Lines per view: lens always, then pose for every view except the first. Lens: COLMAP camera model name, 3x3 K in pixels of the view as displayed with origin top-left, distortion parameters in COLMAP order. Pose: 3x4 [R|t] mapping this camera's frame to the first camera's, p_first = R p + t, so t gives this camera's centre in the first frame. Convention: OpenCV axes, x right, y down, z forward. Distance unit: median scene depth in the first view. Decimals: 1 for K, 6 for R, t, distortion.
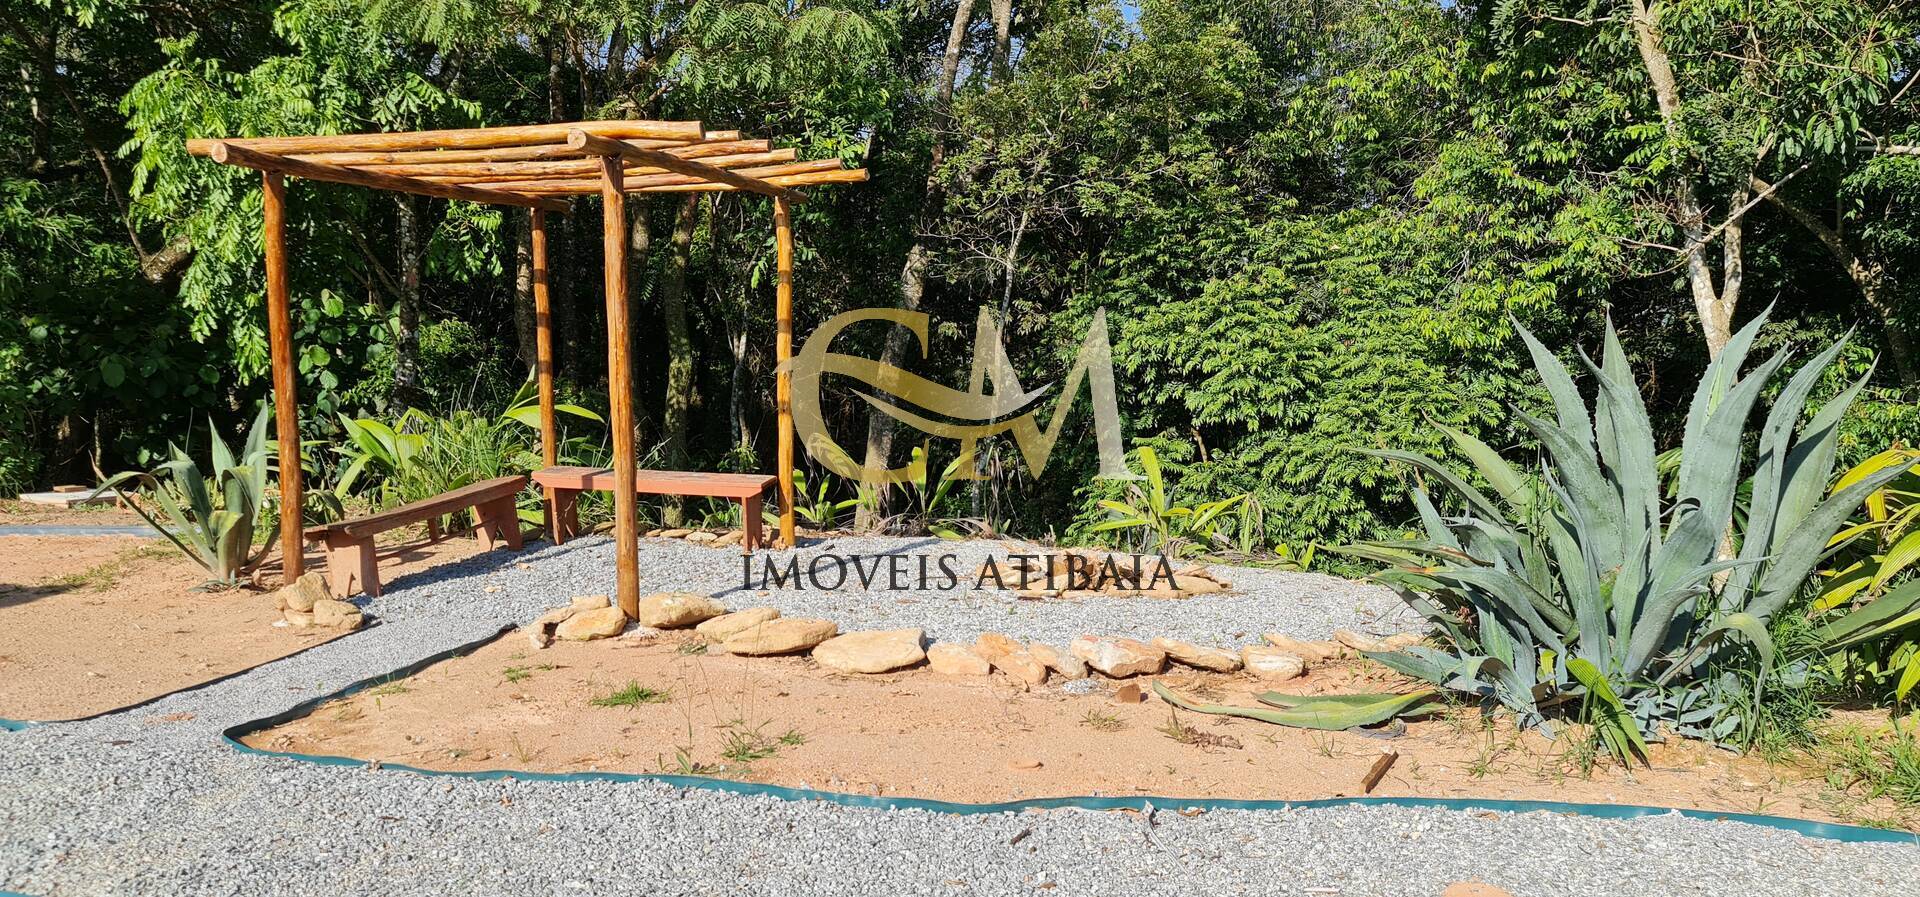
lens RADIAL K [[1249.0, 0, 960.0], [0, 1249.0, 448.5], [0, 0, 1]] dist [0.001127, -0.000030]
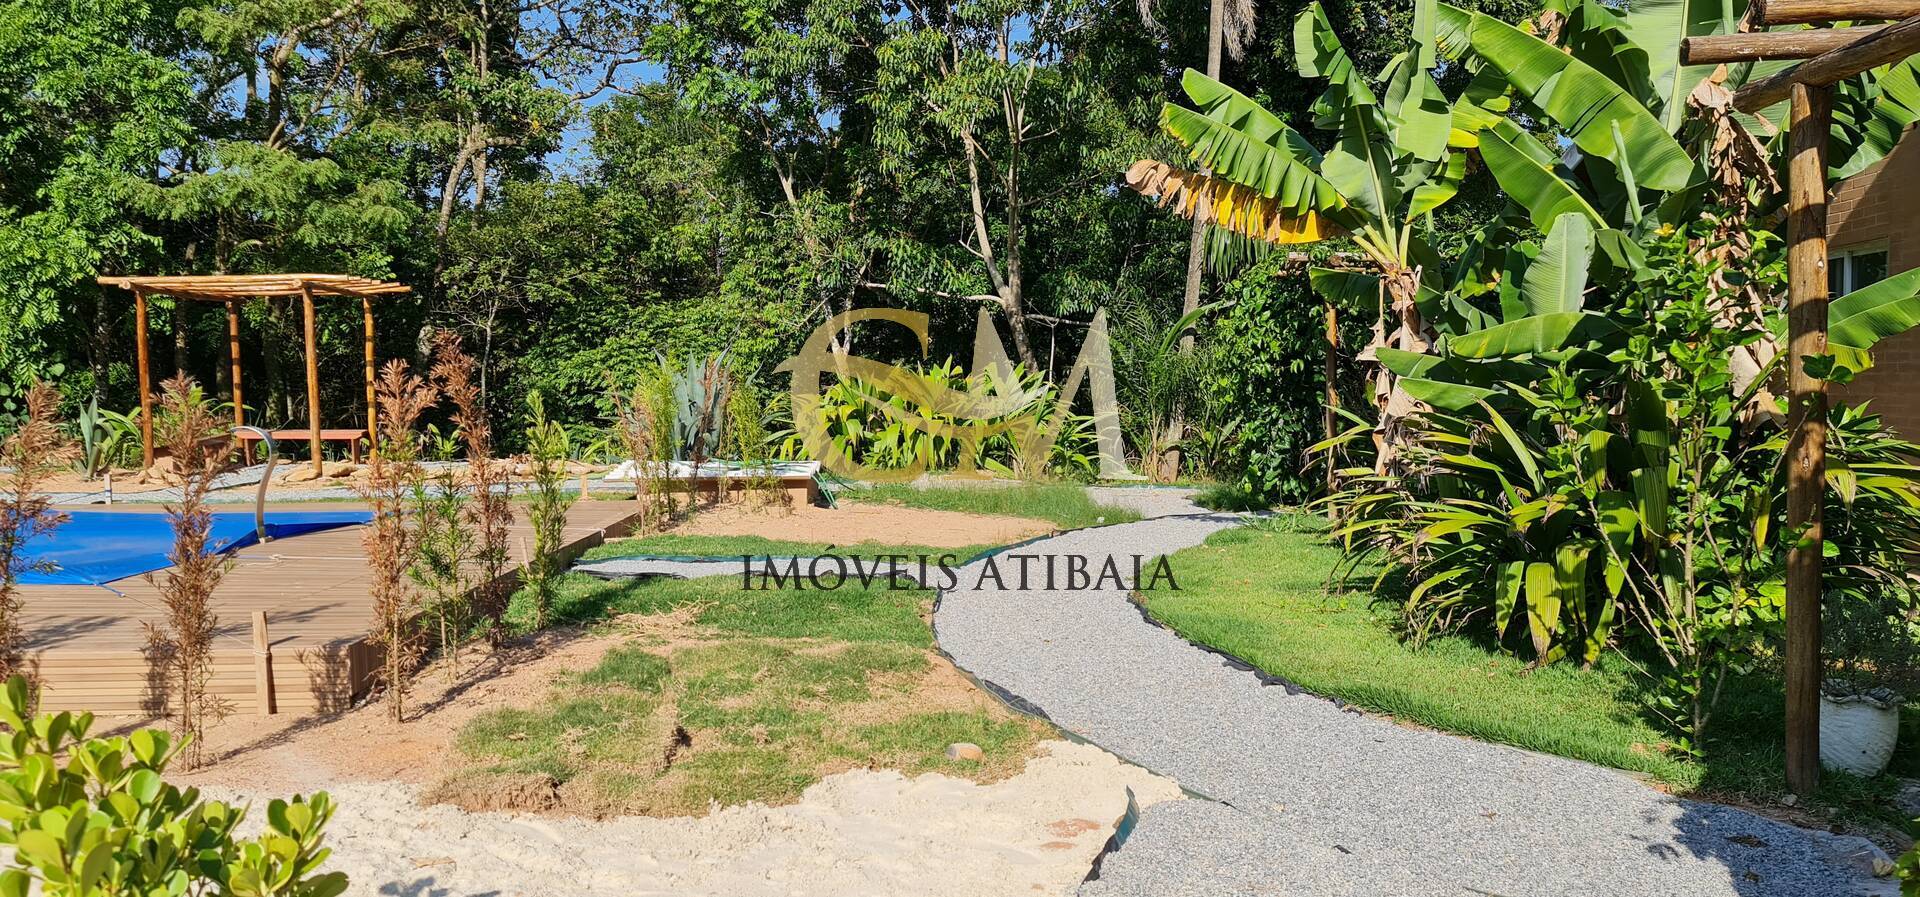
lens RADIAL K [[1249.0, 0, 960.0], [0, 1249.0, 448.5], [0, 0, 1]] dist [0.001127, -0.000030]
pose [[0.926927, -0.031466, 0.373920, -0.006921], [0.048798, 0.998124, -0.036974, 0.118636], [-0.372055, 0.052519, 0.926724, -0.868585]]
